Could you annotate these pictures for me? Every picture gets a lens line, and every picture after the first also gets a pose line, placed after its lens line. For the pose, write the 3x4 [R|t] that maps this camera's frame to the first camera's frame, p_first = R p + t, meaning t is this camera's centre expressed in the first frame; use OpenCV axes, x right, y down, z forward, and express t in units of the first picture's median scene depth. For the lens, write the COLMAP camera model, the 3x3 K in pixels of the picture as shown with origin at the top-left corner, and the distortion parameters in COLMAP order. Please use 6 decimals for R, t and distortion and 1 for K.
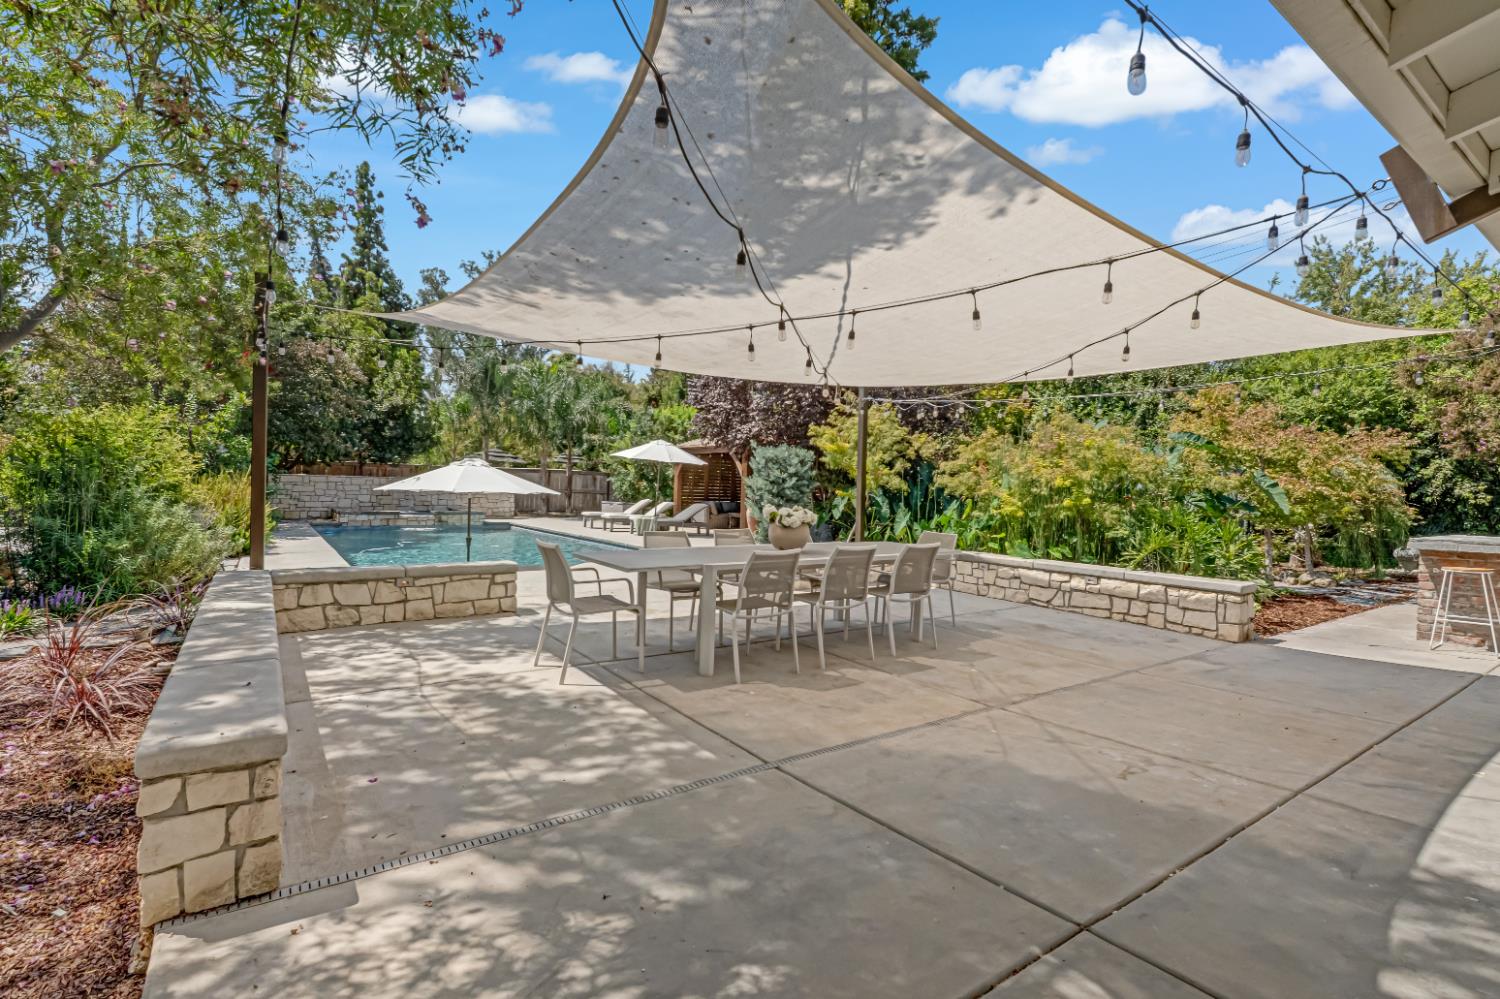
lens RADIAL K [[694.8, 0, 752.7], [0, 694.8, 496.8], [0, 0, 1]] dist [0.007885, -0.006453]
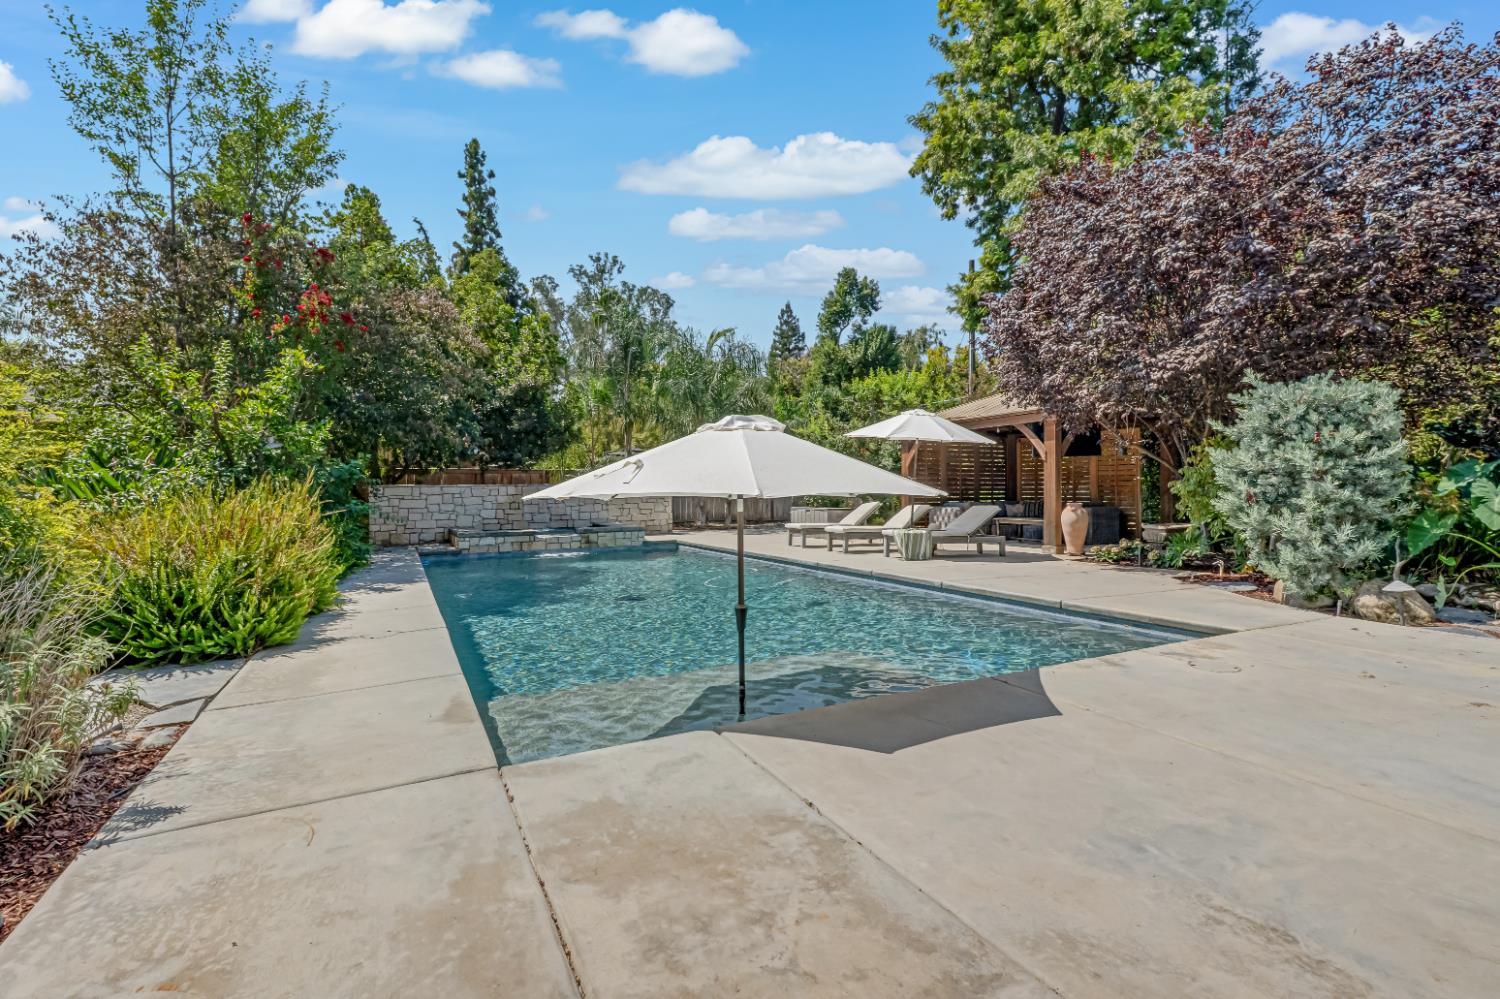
lens RADIAL K [[694.8, 0, 752.7], [0, 694.8, 496.8], [0, 0, 1]] dist [0.007885, -0.006453]
pose [[0.989520, -0.036169, -0.139789, -0.278698], [0.035882, 0.999346, -0.004572, -0.004213], [0.139863, -0.000492, 0.990171, 0.484397]]
